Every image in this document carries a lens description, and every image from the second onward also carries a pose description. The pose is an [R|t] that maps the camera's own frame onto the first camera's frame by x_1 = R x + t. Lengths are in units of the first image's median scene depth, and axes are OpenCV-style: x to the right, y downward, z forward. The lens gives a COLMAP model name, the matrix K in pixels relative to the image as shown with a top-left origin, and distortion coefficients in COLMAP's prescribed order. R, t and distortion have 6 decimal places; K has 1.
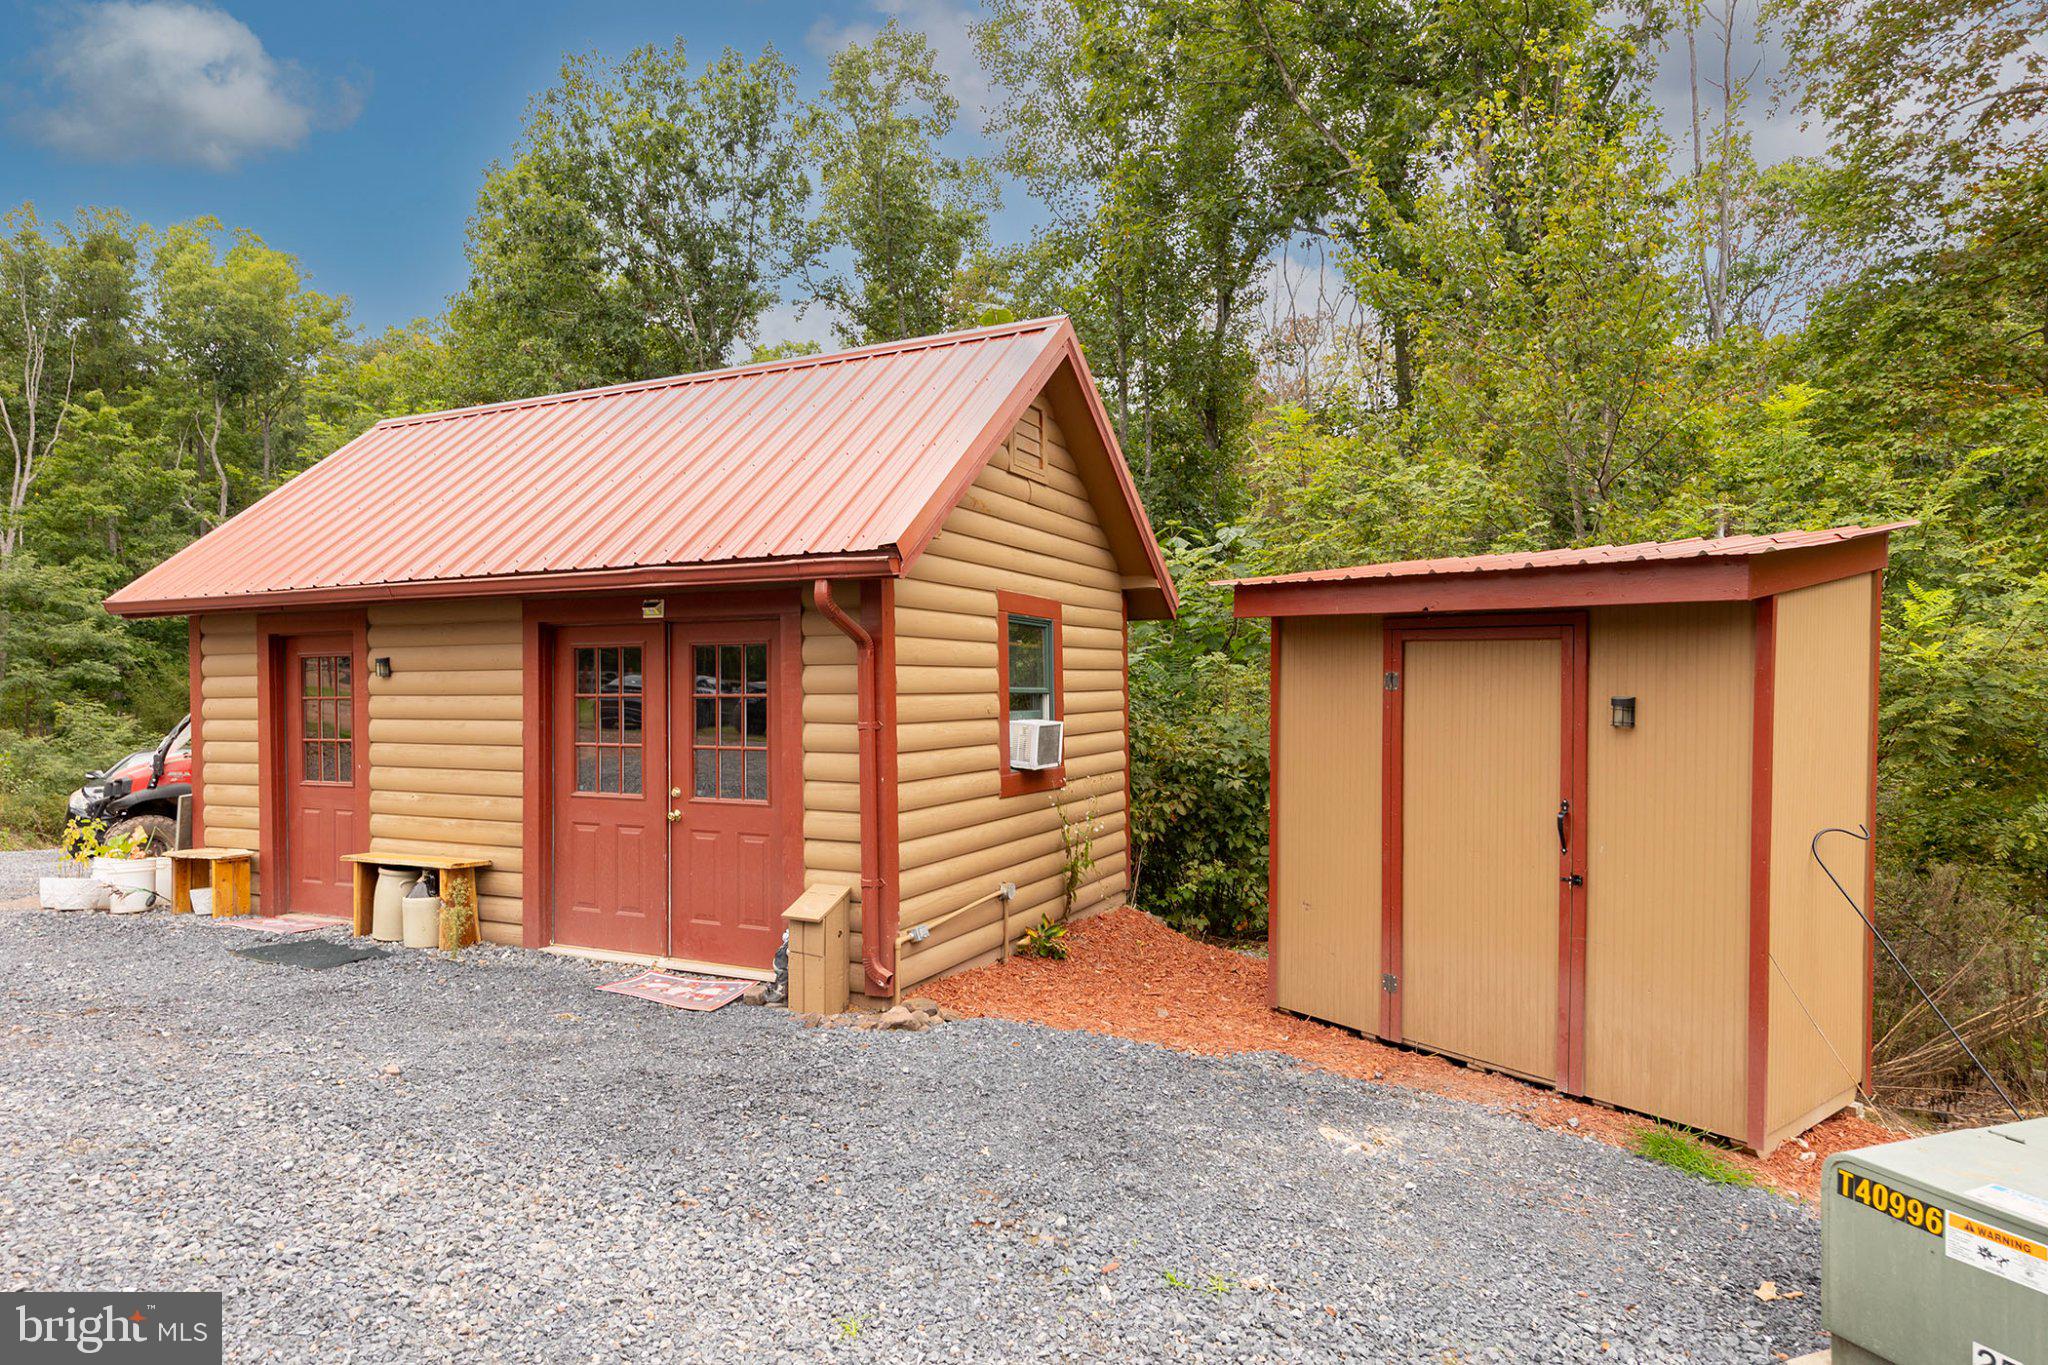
lens RADIAL K [[1188.3, 0, 1024.0], [0, 1188.3, 682.5], [0, 0, 1]] dist [0.000368, -0.001588]
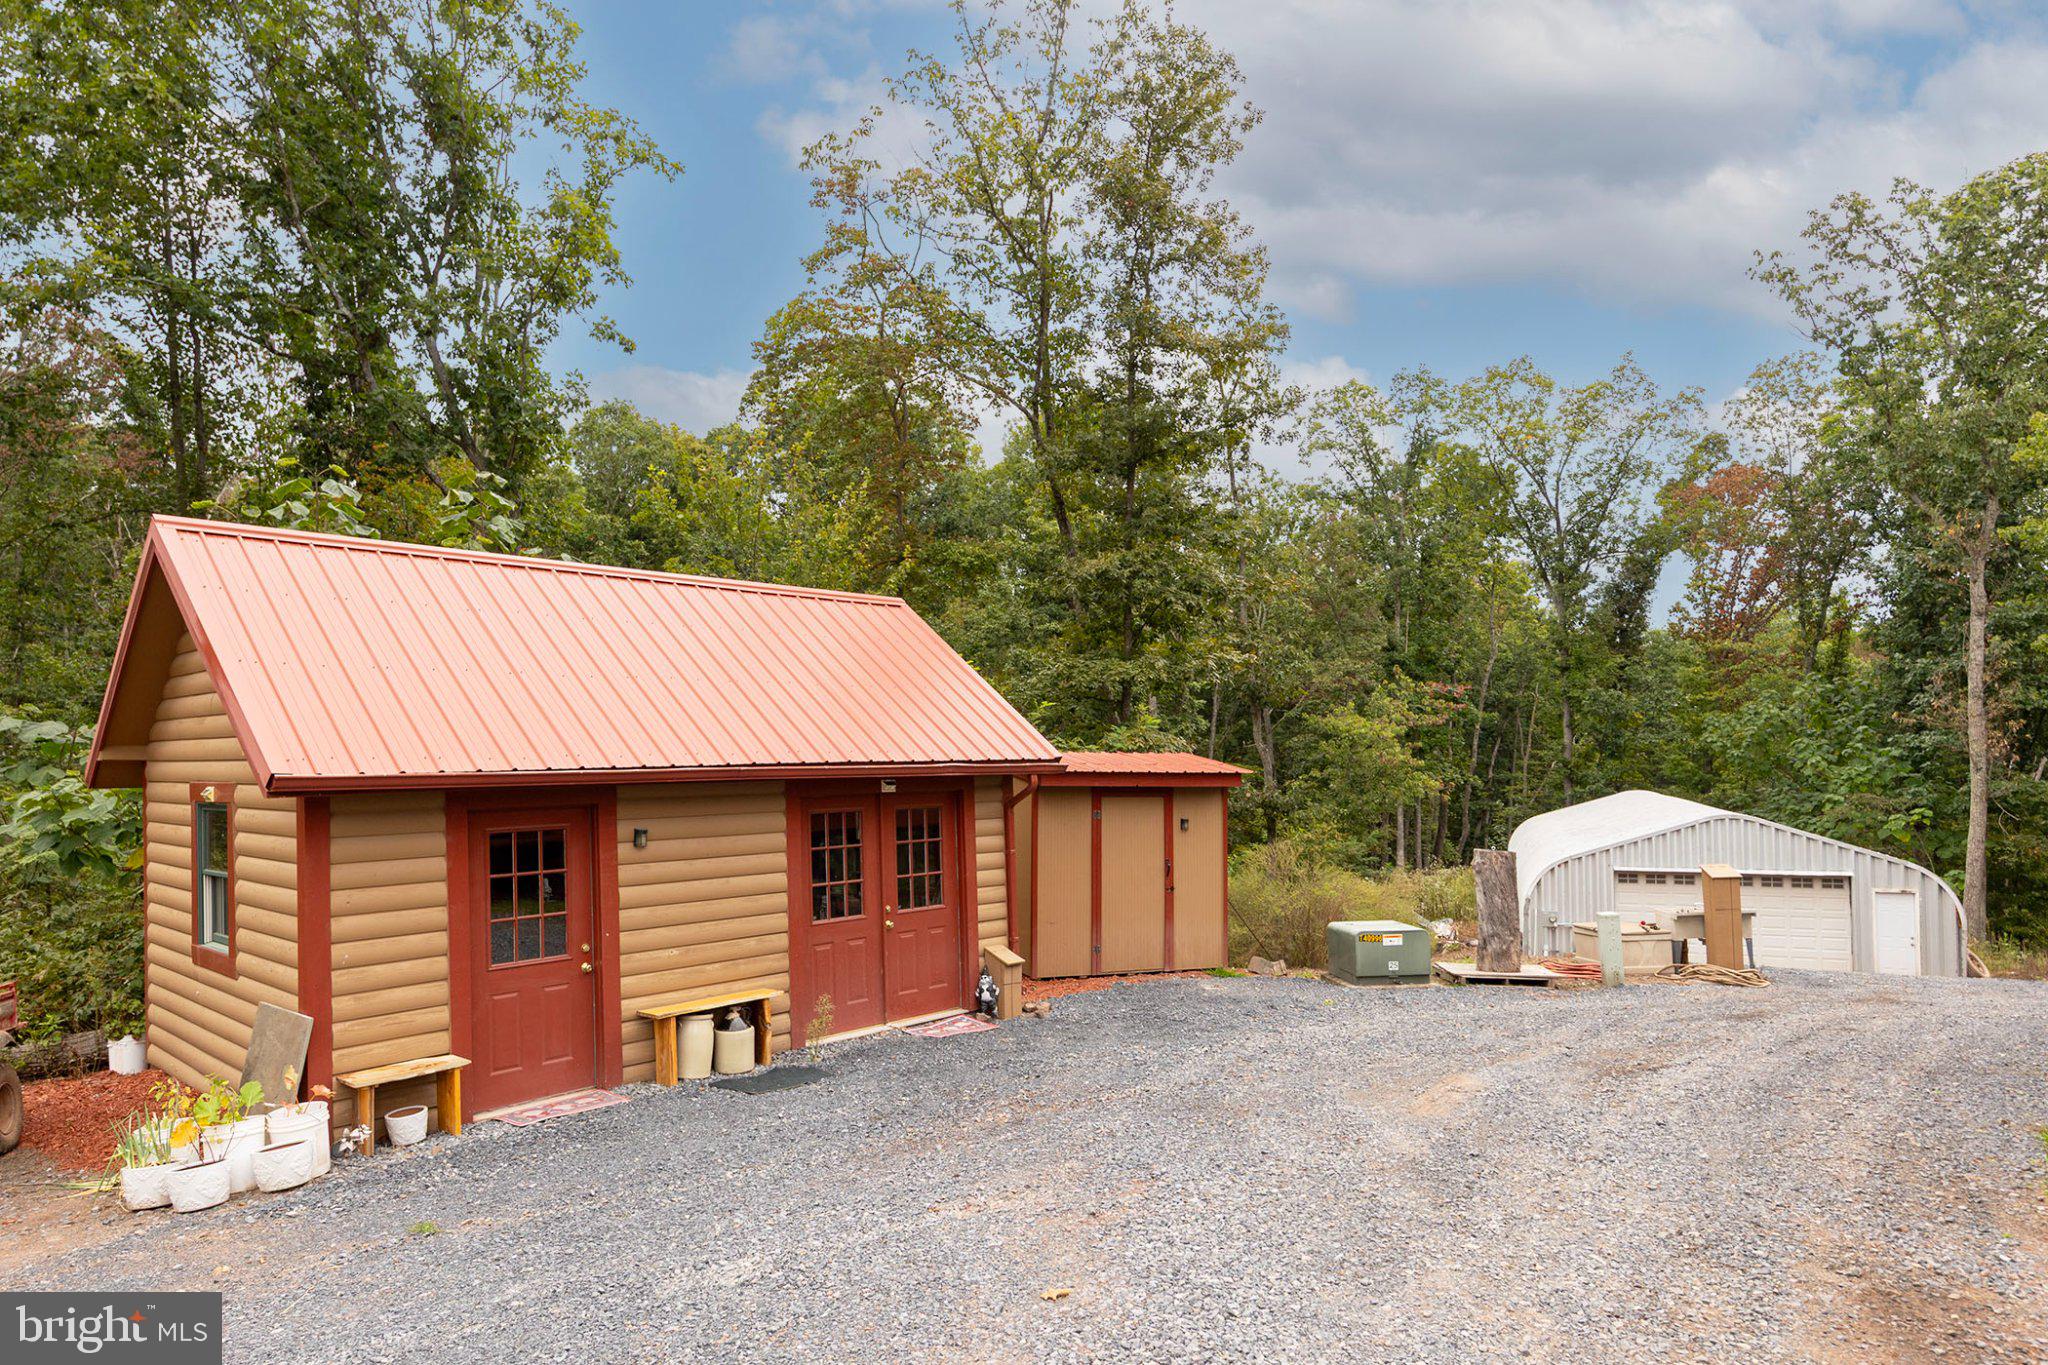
lens RADIAL K [[1199.9, 0, 1023.5], [0, 1199.9, 719.9], [0, 0, 1]] dist [0.031361, 0.000277]
pose [[0.306409, 0.034931, 0.951259, -1.628672], [0.014010, 0.999053, -0.041198, -0.076573], [-0.951797, 0.025951, 0.305630, 0.368340]]
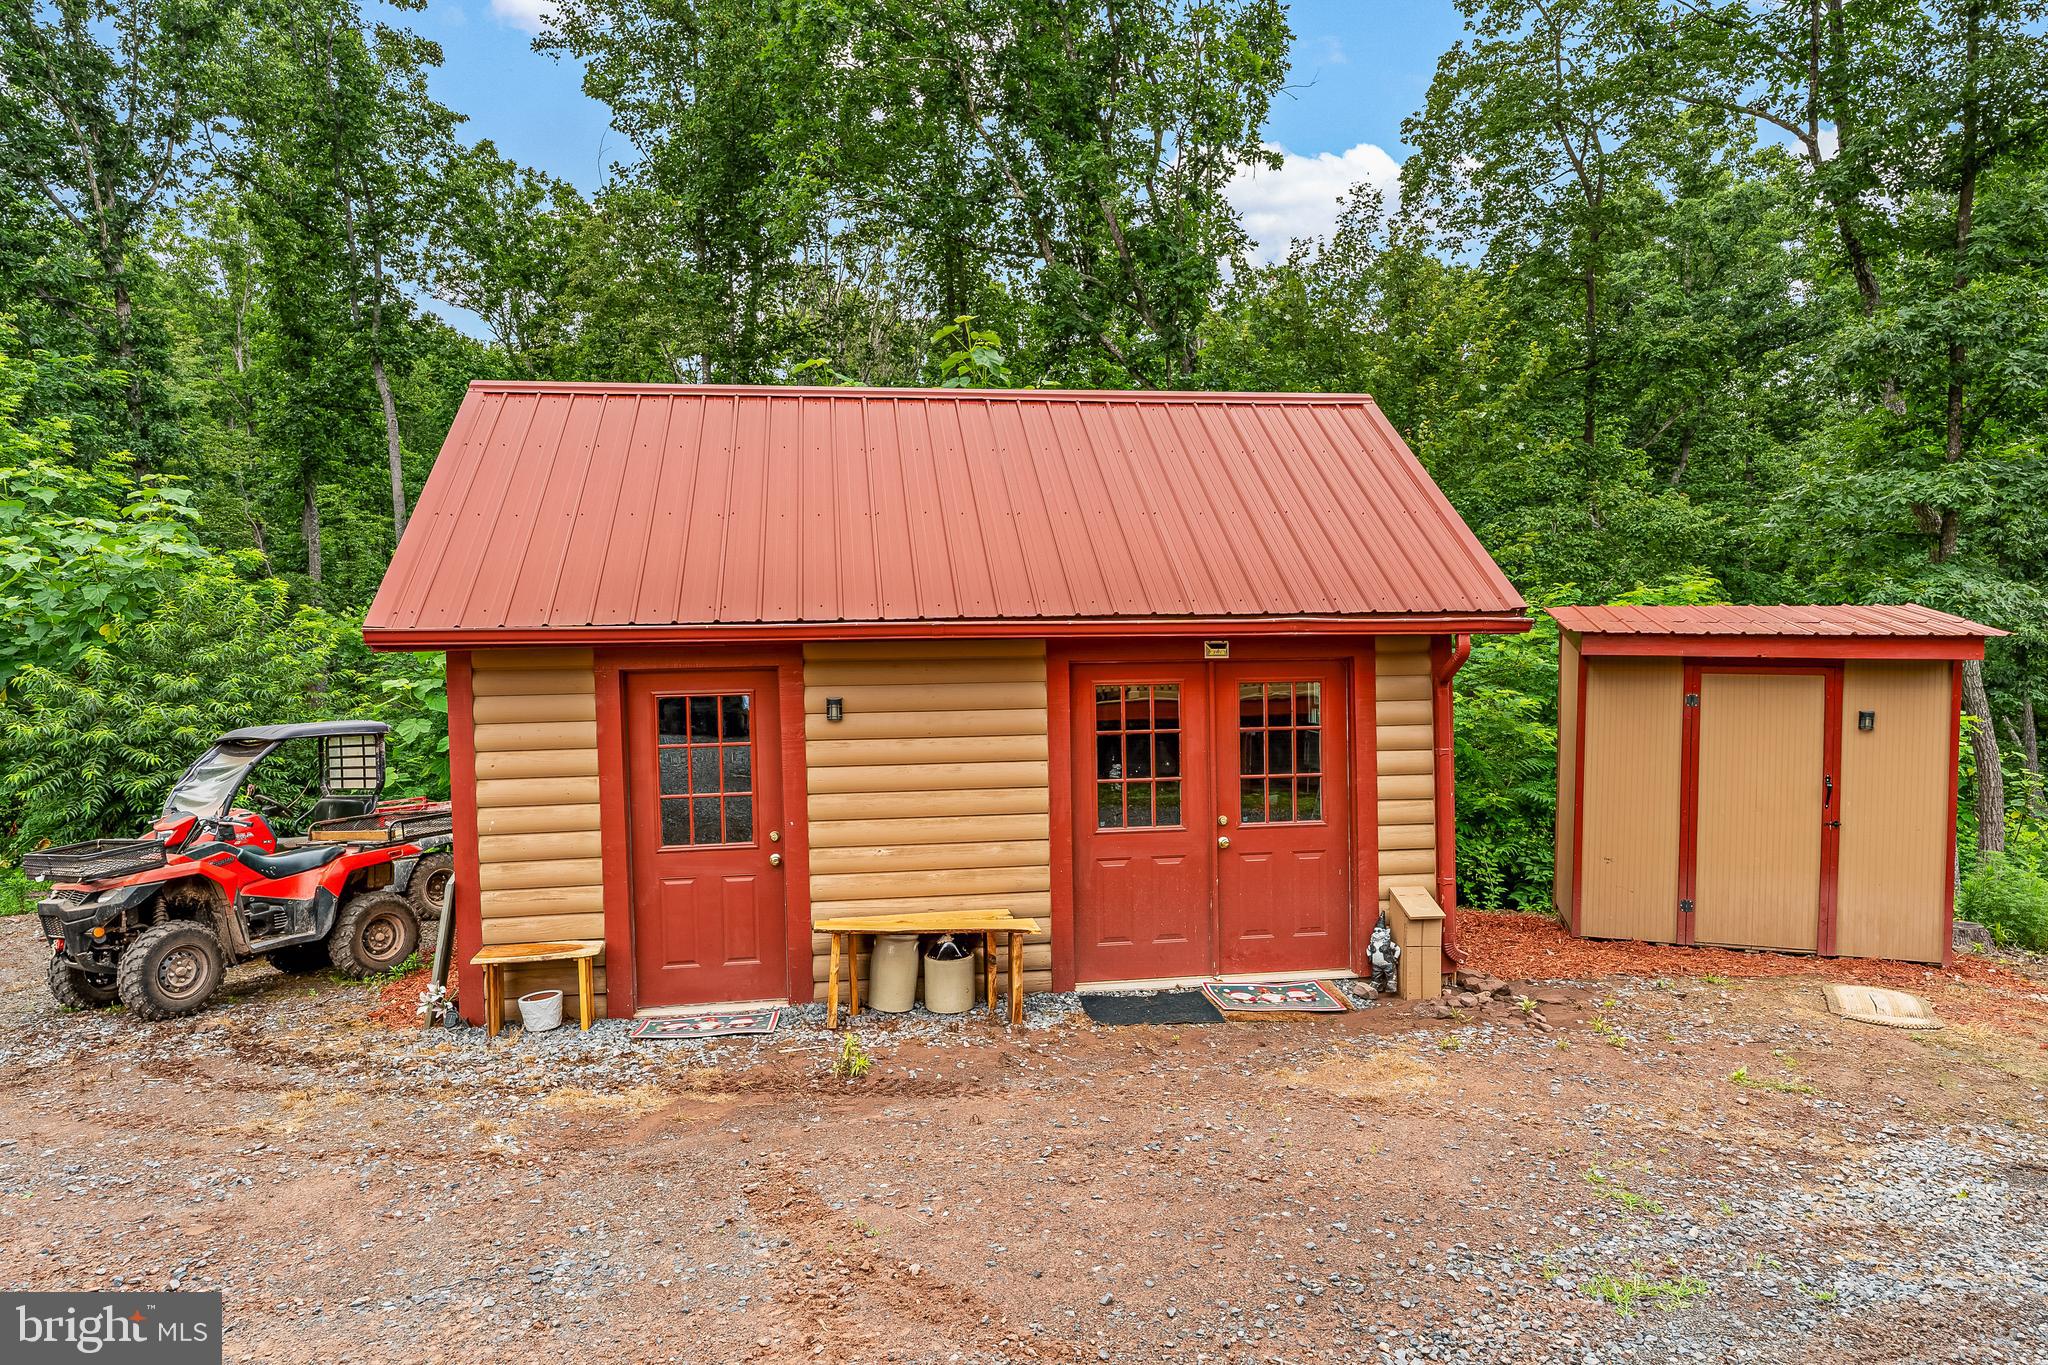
lens RADIAL K [[1205.9, 0, 1024.0], [0, 1205.9, 682.5], [0, 0, 1]] dist [0.007633, 0.001102]
pose [[0.816740, -0.026244, 0.576408, -1.032572], [0.005442, 0.999271, 0.037787, -0.071313], [-0.576980, -0.027725, 0.816288, 0.217234]]
